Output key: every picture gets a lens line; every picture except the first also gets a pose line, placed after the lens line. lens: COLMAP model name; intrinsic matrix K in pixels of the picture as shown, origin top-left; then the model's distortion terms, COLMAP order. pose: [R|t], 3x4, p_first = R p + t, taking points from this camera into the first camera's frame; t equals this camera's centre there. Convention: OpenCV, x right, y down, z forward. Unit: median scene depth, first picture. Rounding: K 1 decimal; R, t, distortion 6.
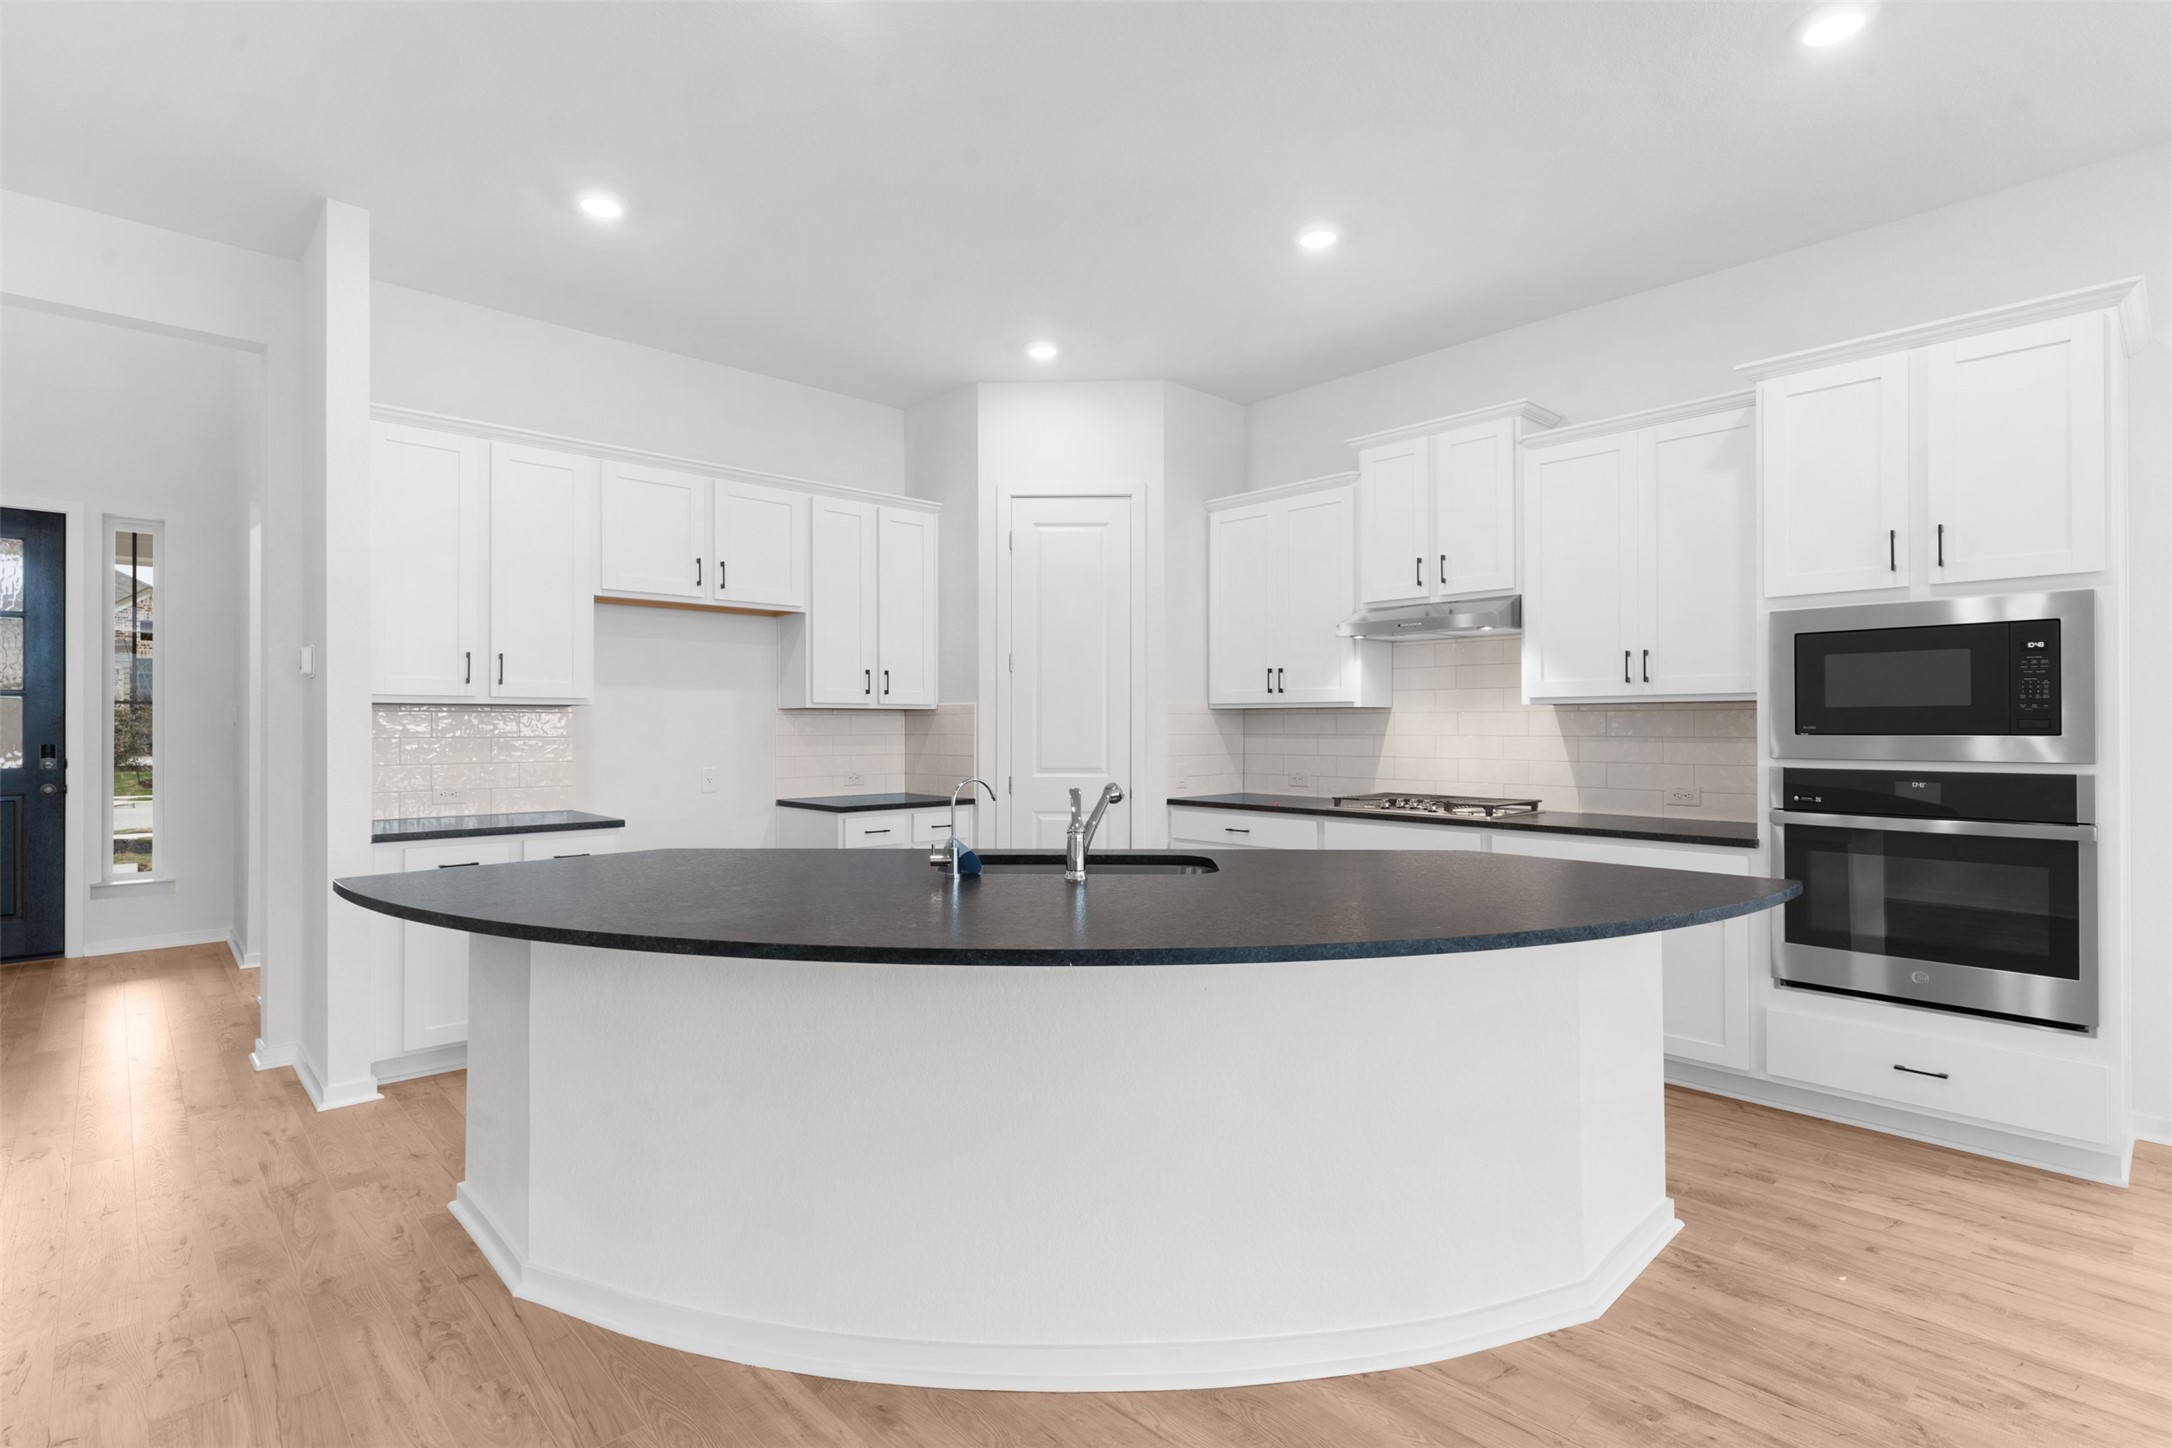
lens RADIAL K [[1045.5, 0, 1097.8], [0, 1045.5, 690.3], [0, 0, 1]] dist [0.014114, -0.002512]
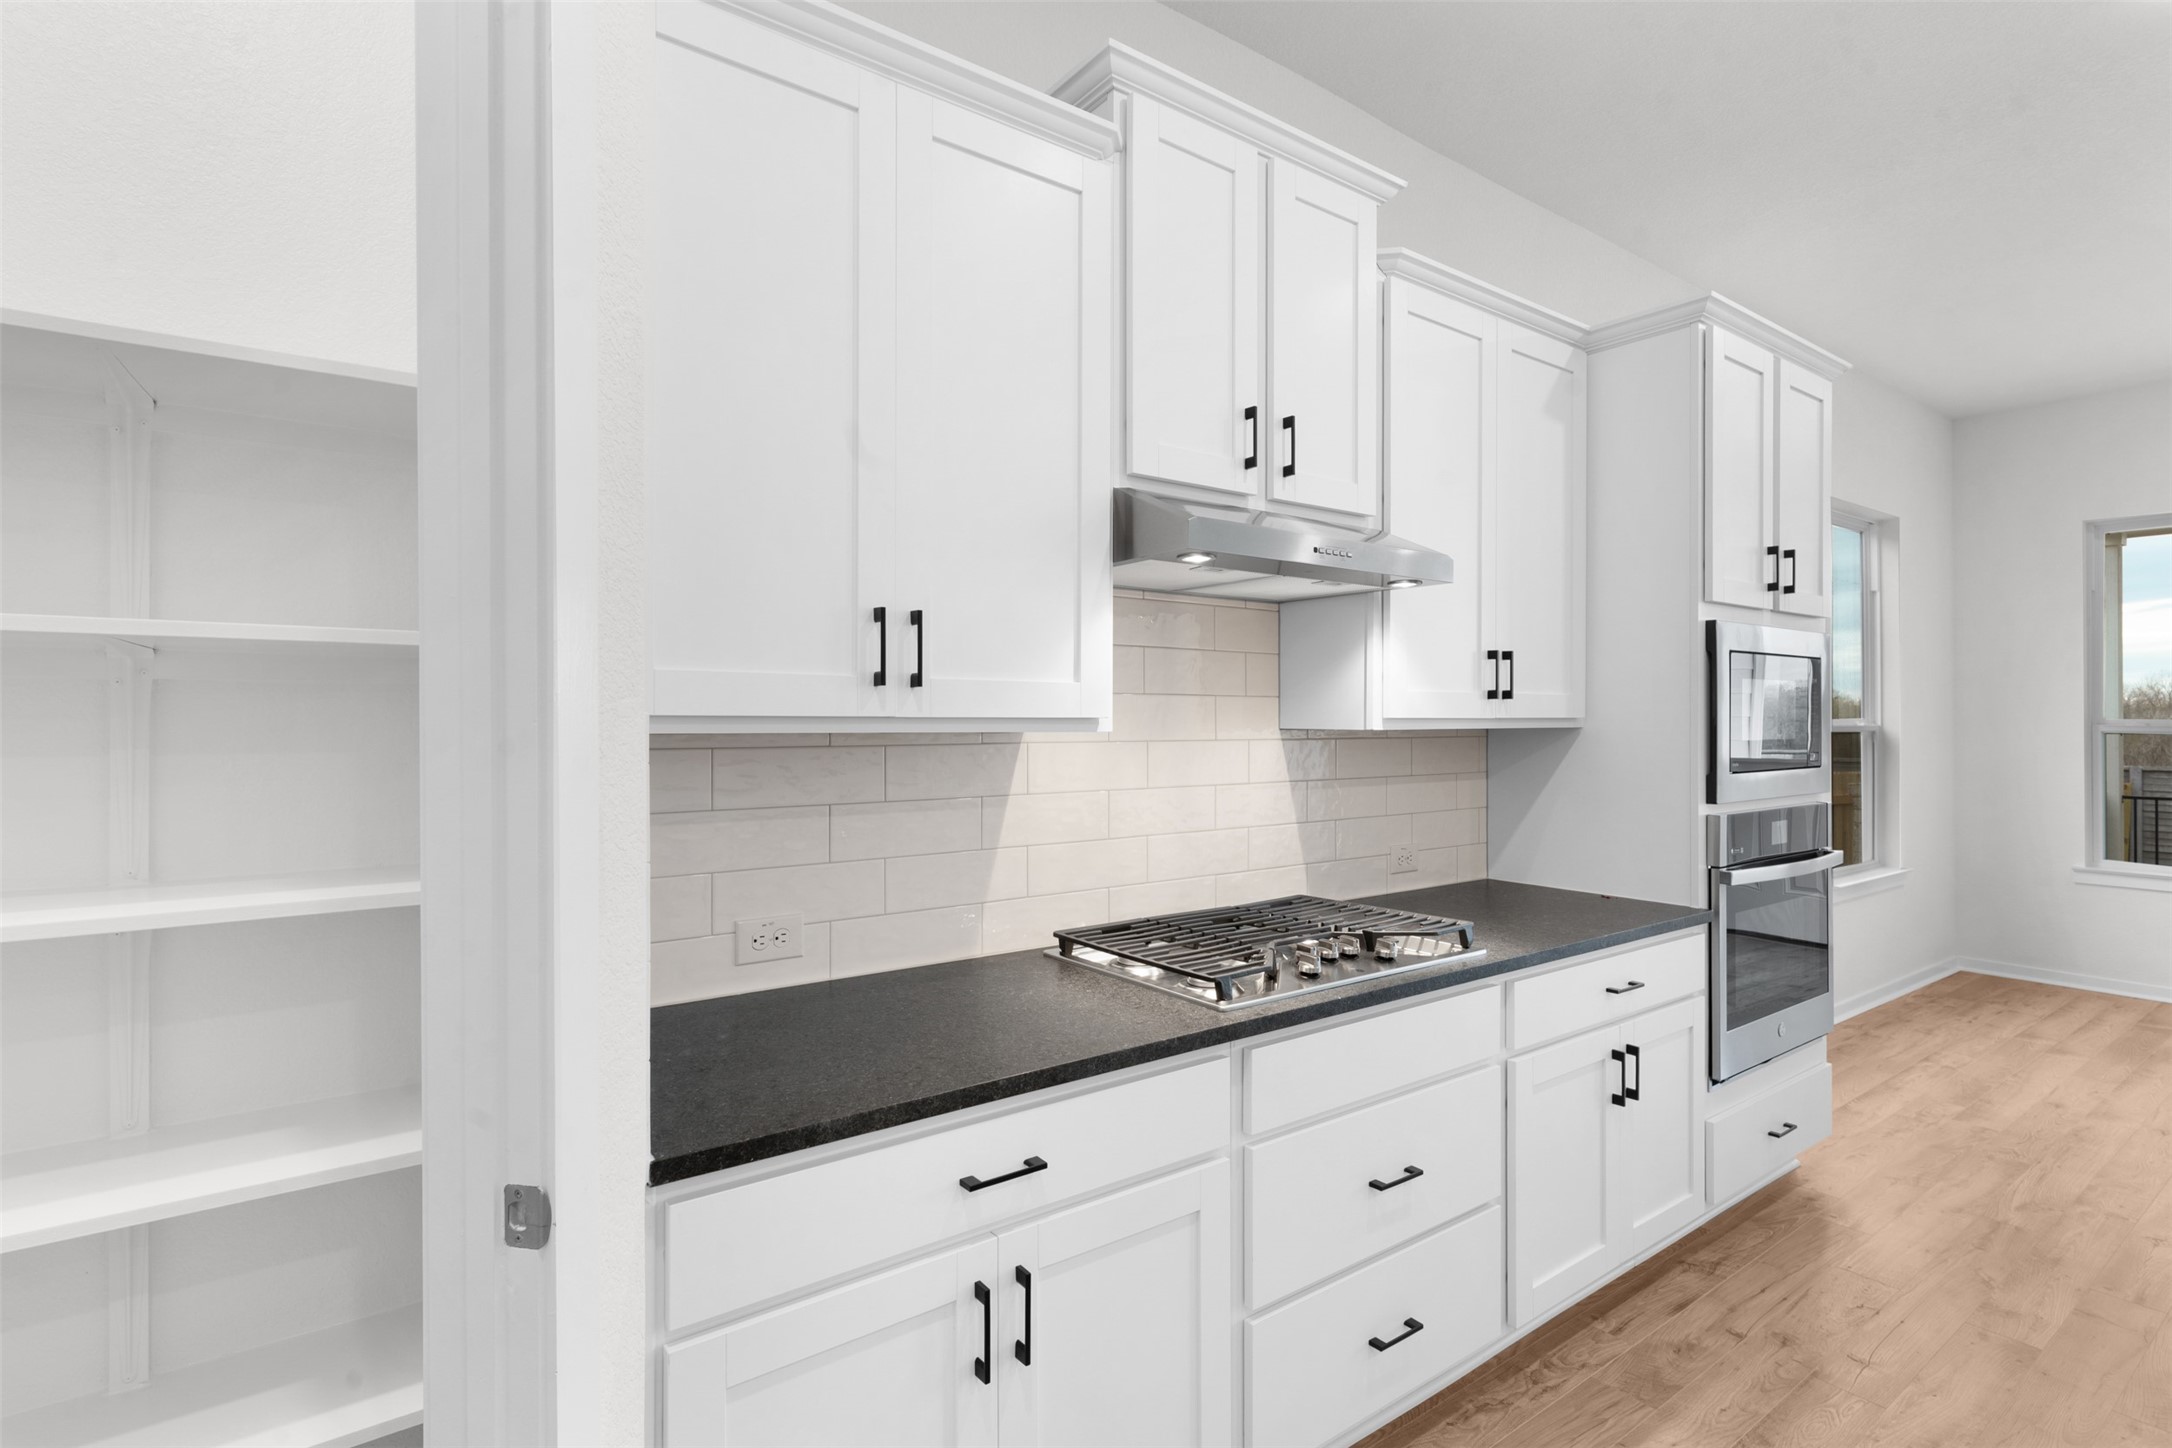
lens RADIAL K [[1045.5, 0, 1076.3], [0, 1045.5, 709.0], [0, 0, 1]] dist [0.014114, -0.002512]
pose [[0.138940, 0.016011, 0.990171, -0.140537], [-0.026946, 0.999560, -0.012382, 0.012102], [-0.989934, -0.024961, 0.139310, 0.917233]]
